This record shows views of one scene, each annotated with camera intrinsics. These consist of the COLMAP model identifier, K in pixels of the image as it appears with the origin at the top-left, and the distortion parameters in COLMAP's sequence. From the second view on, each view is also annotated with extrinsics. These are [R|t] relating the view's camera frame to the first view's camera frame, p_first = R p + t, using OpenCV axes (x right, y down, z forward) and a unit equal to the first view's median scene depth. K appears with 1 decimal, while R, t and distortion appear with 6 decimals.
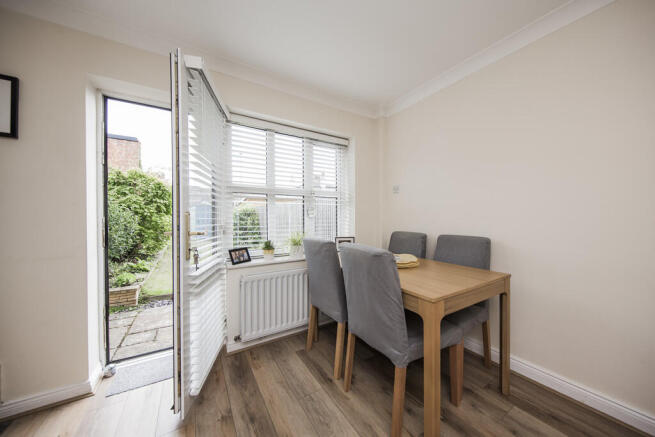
lens RADIAL K [[224.6, 0, 325.5], [0, 224.6, 217.6], [0, 0, 1]] dist [-0.013545, -0.000162]
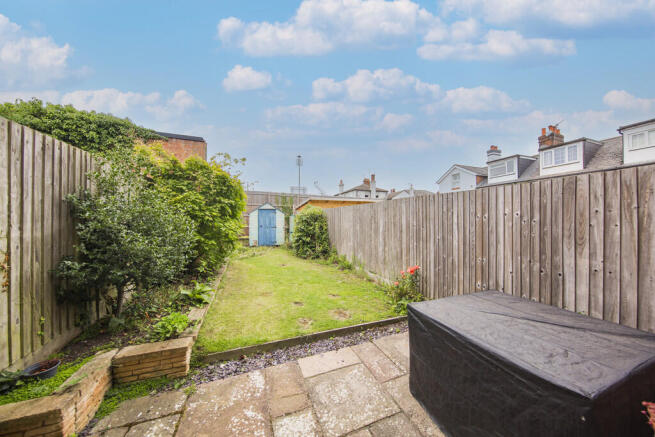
lens RADIAL K [[215.5, 0, 330.1], [0, 215.5, 218.7], [0, 0, 1]] dist [-0.008650, -0.001325]
pose [[0.984062, 0.007311, -0.177677, -0.287485], [-0.009231, 0.999908, -0.009980, -0.010977], [0.177587, 0.011461, 0.984038, 0.382849]]
